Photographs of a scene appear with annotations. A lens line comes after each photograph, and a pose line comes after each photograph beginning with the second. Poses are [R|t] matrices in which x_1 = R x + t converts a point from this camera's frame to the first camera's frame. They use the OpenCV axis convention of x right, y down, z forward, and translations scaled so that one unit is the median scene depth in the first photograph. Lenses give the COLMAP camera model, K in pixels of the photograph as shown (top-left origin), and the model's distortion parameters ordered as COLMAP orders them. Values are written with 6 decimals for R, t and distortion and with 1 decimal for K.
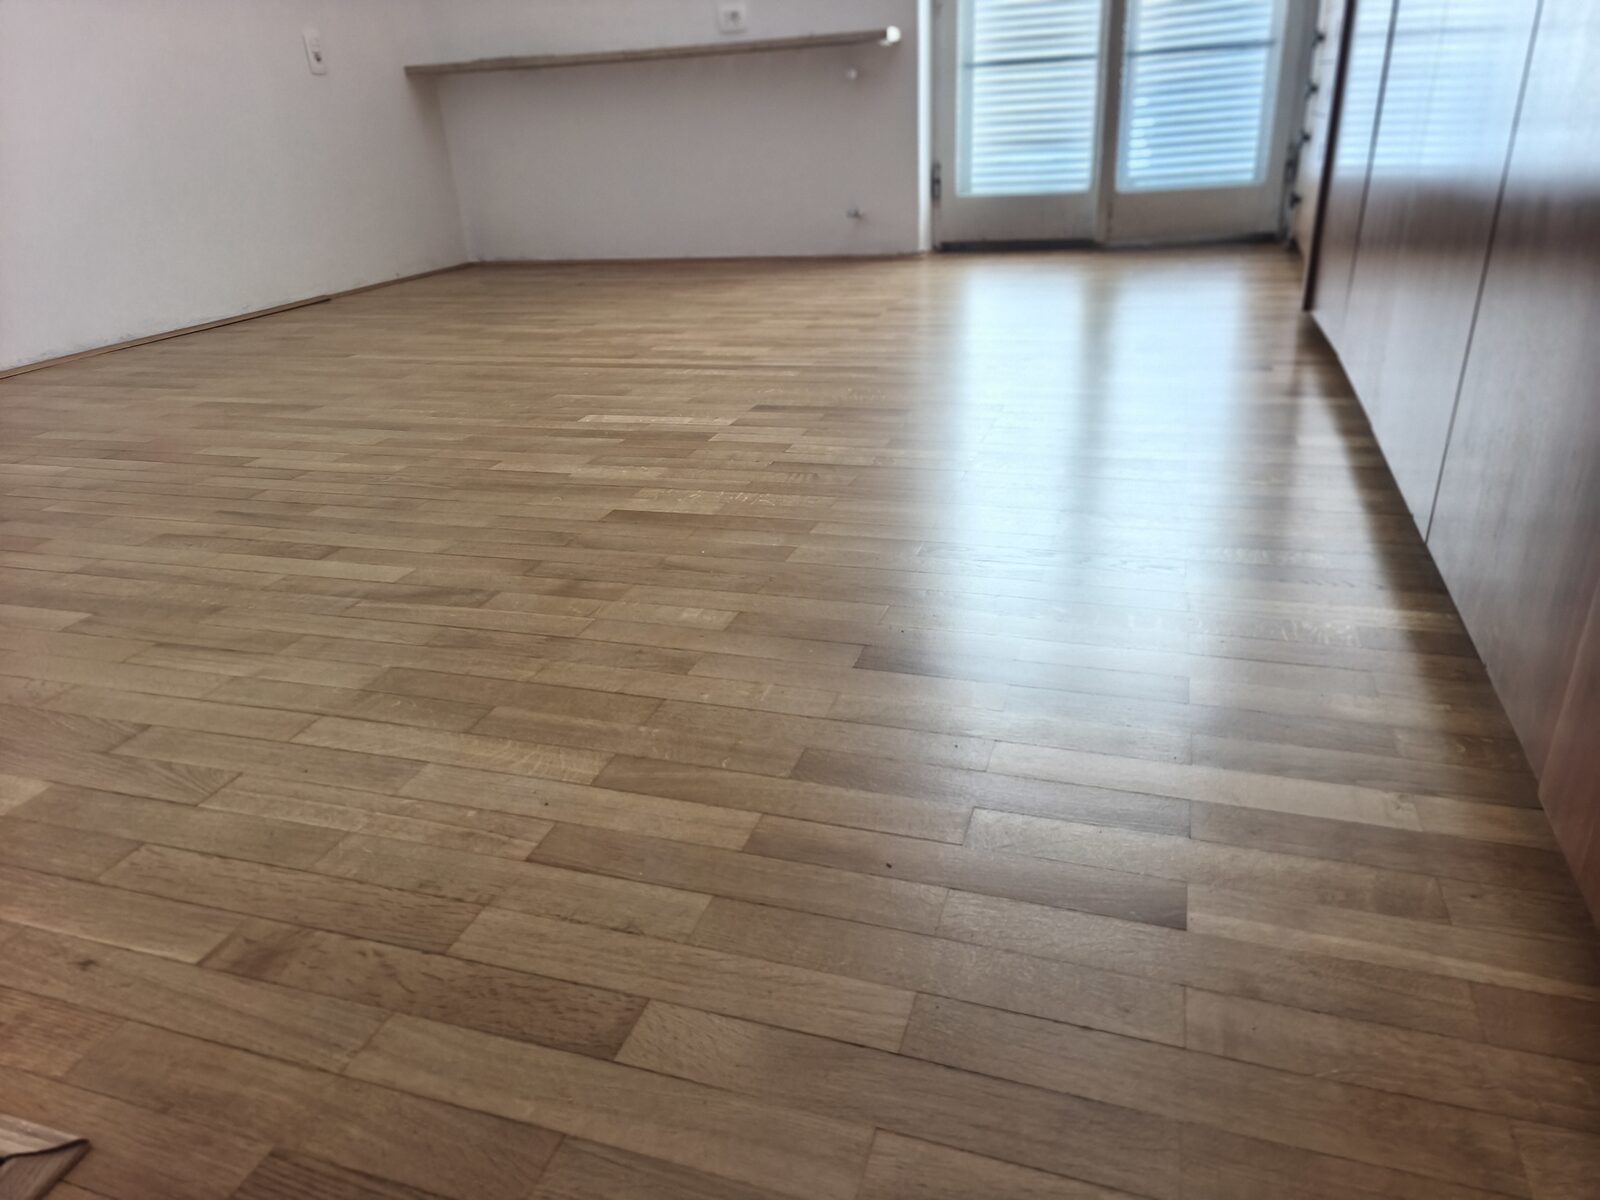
lens RADIAL K [[1052.4, 0, 797.7], [0, 1052.4, 588.7], [0, 0, 1]] dist [0.065871, -0.043580]
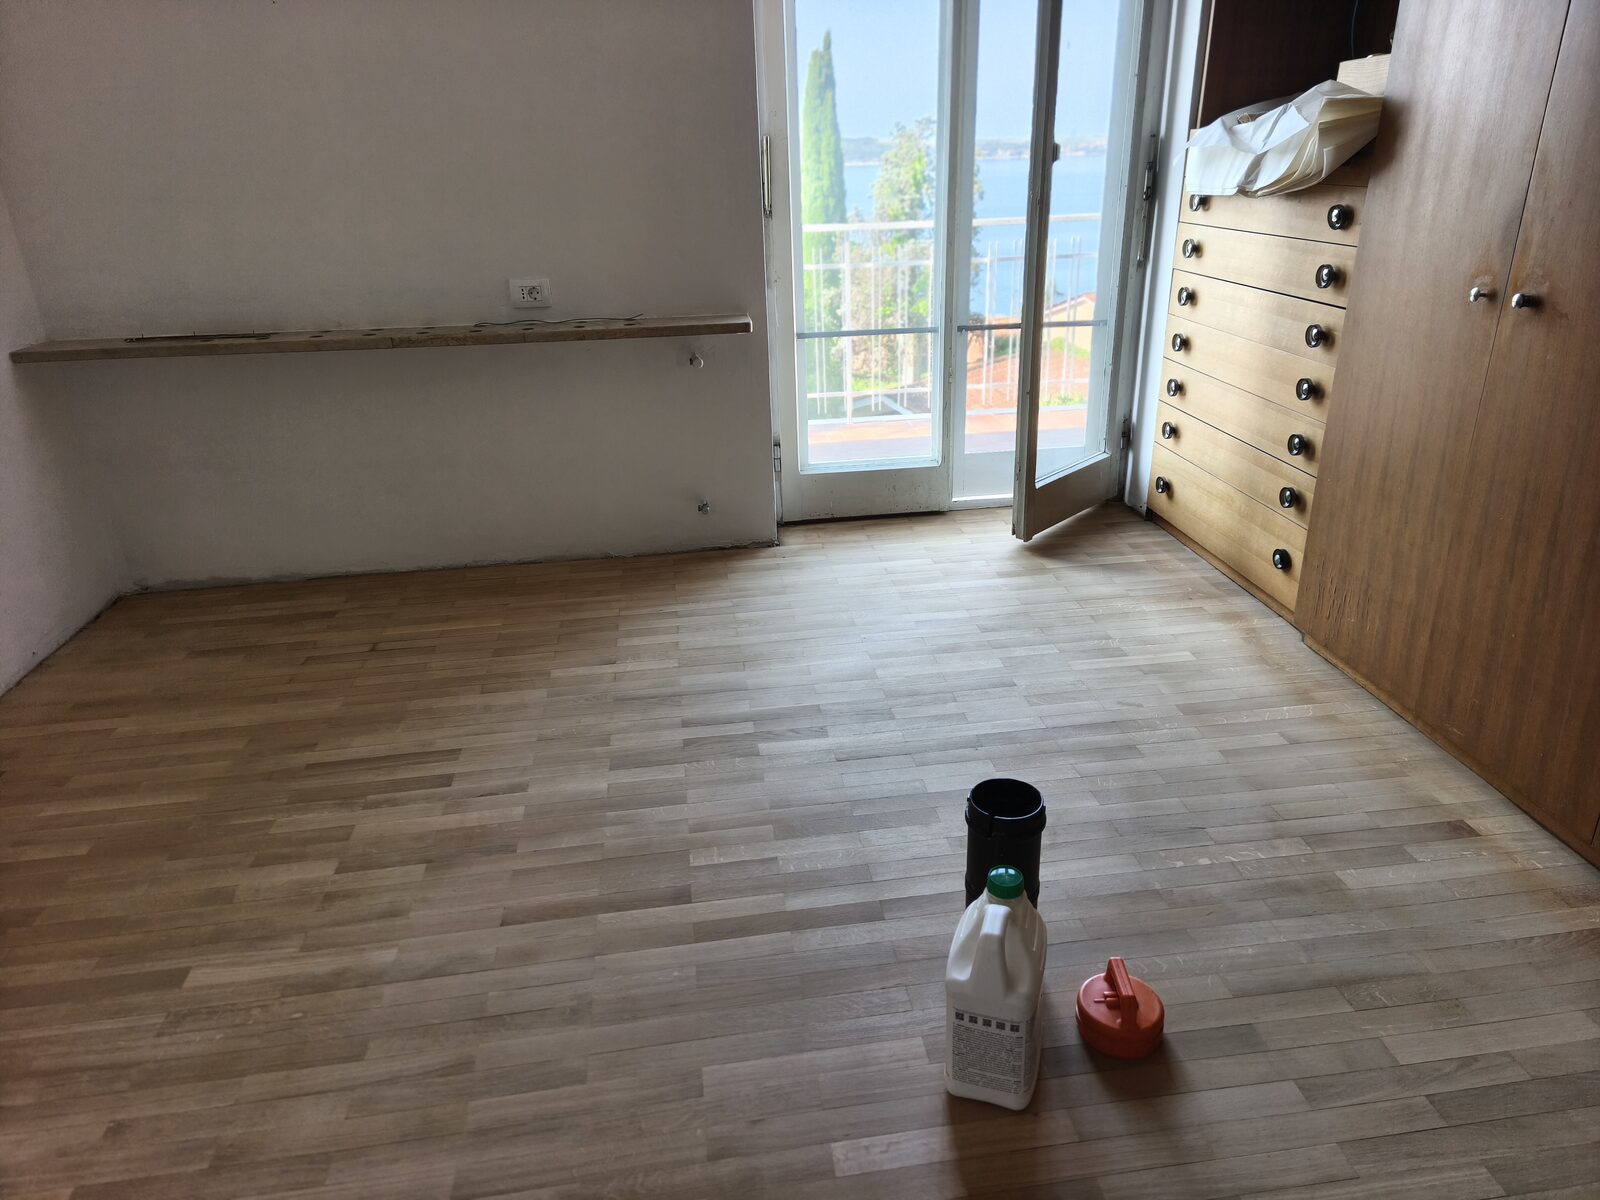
lens RADIAL K [[1052.4, 0, 813.5], [0, 1052.4, 594.9], [0, 0, 1]] dist [0.065871, -0.043580]
pose [[0.894908, -0.144139, 0.422330, -0.701695], [0.160768, 0.986985, -0.003812, -0.801997], [-0.416284, 0.071308, 0.906434, 0.609219]]
